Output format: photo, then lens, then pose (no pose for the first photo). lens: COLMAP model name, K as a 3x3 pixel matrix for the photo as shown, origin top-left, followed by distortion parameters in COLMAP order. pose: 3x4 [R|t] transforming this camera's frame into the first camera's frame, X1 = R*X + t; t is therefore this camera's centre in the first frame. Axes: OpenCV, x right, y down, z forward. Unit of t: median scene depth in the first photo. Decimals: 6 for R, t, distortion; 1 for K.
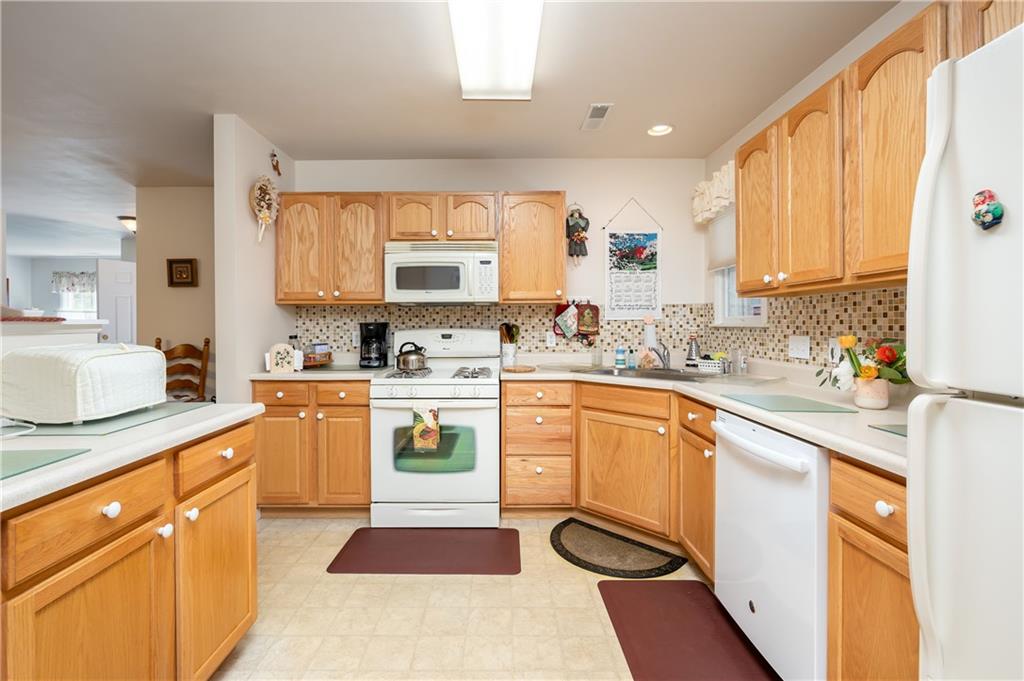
lens RADIAL K [[465.5, 0, 500.7], [0, 465.5, 324.9], [0, 0, 1]] dist [-0.000031, -0.000056]
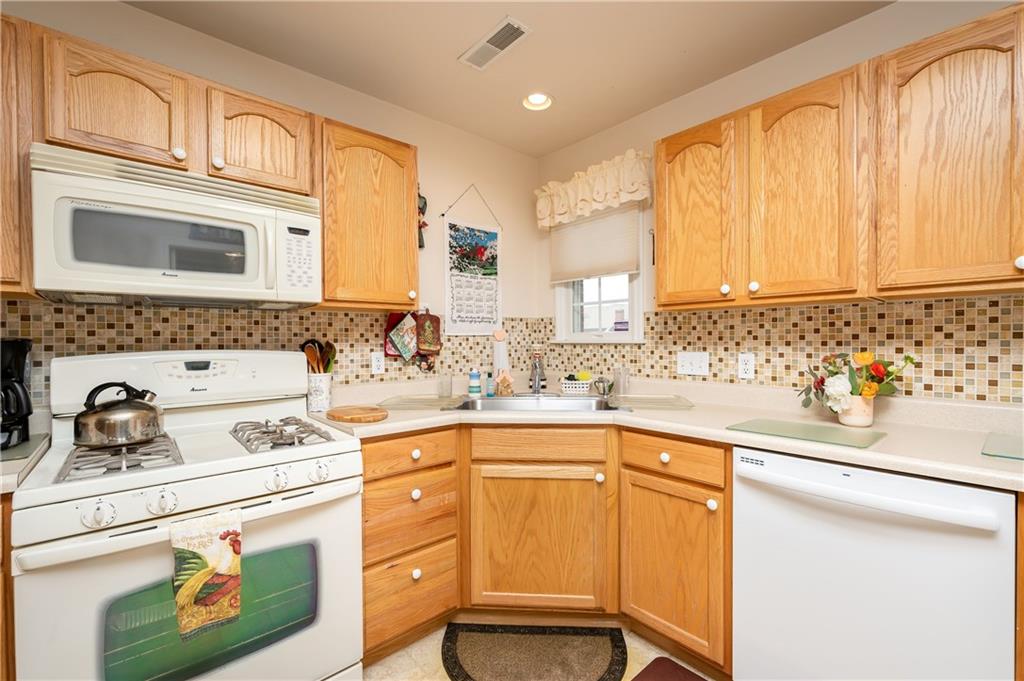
lens RADIAL K [[437.0, 0, 515.3], [0, 437.0, 344.4], [0, 0, 1]] dist [-0.000096, -0.000105]
pose [[0.745817, -0.008688, 0.666094, -0.188264], [0.004403, 0.999957, 0.008114, -0.001111], [-0.666136, -0.003119, 0.745823, 0.429792]]
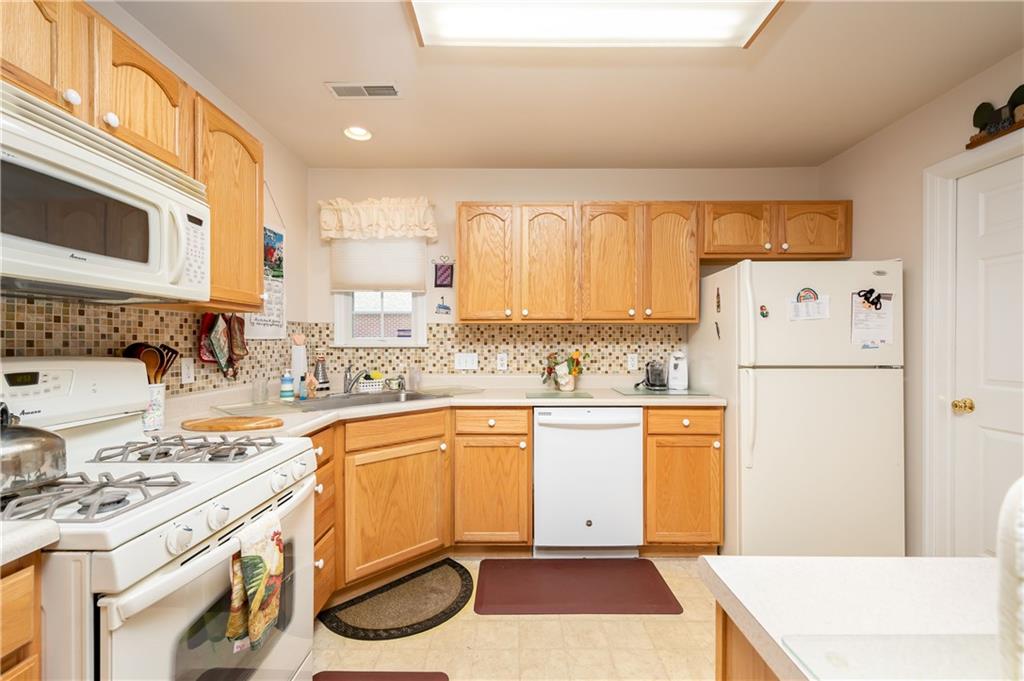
lens RADIAL K [[437.0, 0, 515.3], [0, 437.0, 344.4], [0, 0, 1]] dist [-0.000096, -0.000105]
pose [[-0.005153, -0.000423, 0.999987, -0.493734], [0.001111, 0.999999, 0.000428, -0.002125], [-0.999986, 0.001113, -0.005152, 0.656670]]
